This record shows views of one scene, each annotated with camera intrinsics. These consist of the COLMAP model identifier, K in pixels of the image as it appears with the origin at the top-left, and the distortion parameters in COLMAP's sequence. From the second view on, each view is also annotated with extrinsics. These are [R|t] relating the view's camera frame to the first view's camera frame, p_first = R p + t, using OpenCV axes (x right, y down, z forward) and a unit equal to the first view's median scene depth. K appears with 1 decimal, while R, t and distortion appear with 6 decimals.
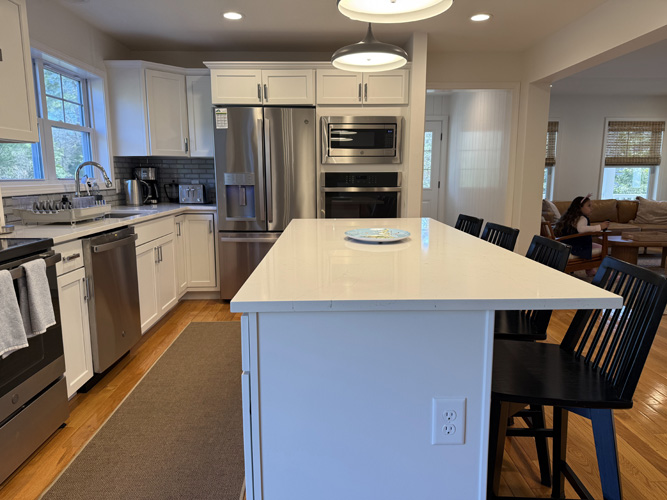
lens RADIAL K [[471.6, 0, 333.8], [0, 471.6, 253.2], [0, 0, 1]] dist [0.002501, -0.001216]
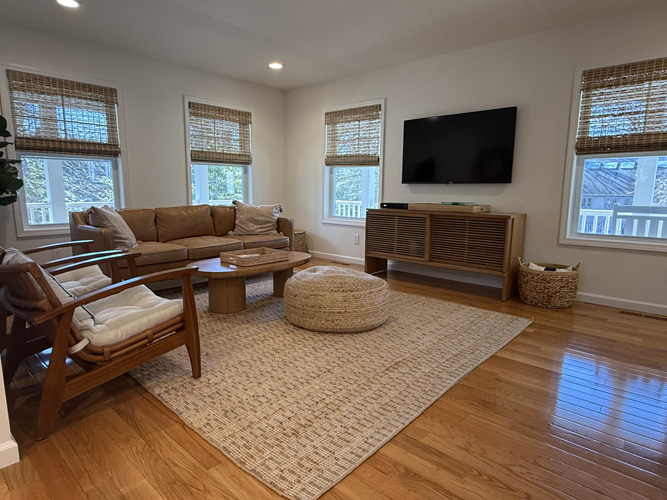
lens RADIAL K [[396.2, 0, 333.1], [0, 396.2, 250.5], [0, 0, 1]] dist [0.005148, 0.001166]
pose [[0.685865, -0.104695, 0.720158, 0.259269], [0.109952, 0.993145, 0.039665, -0.043260], [-0.719374, 0.051978, 0.692675, 0.406674]]
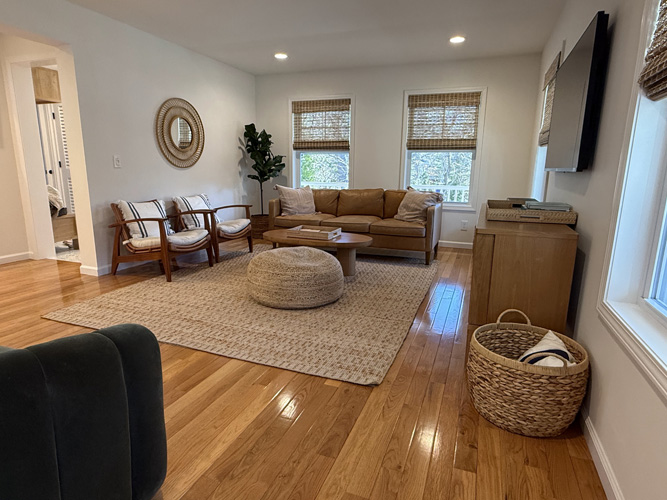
lens RADIAL K [[396.2, 0, 332.6], [0, 396.2, 252.9], [0, 0, 1]] dist [0.005148, 0.001166]
pose [[0.926020, 0.094205, -0.365530, 0.737211], [-0.078540, 0.995250, 0.057527, -0.033442], [0.369213, -0.024562, 0.929020, 0.295919]]
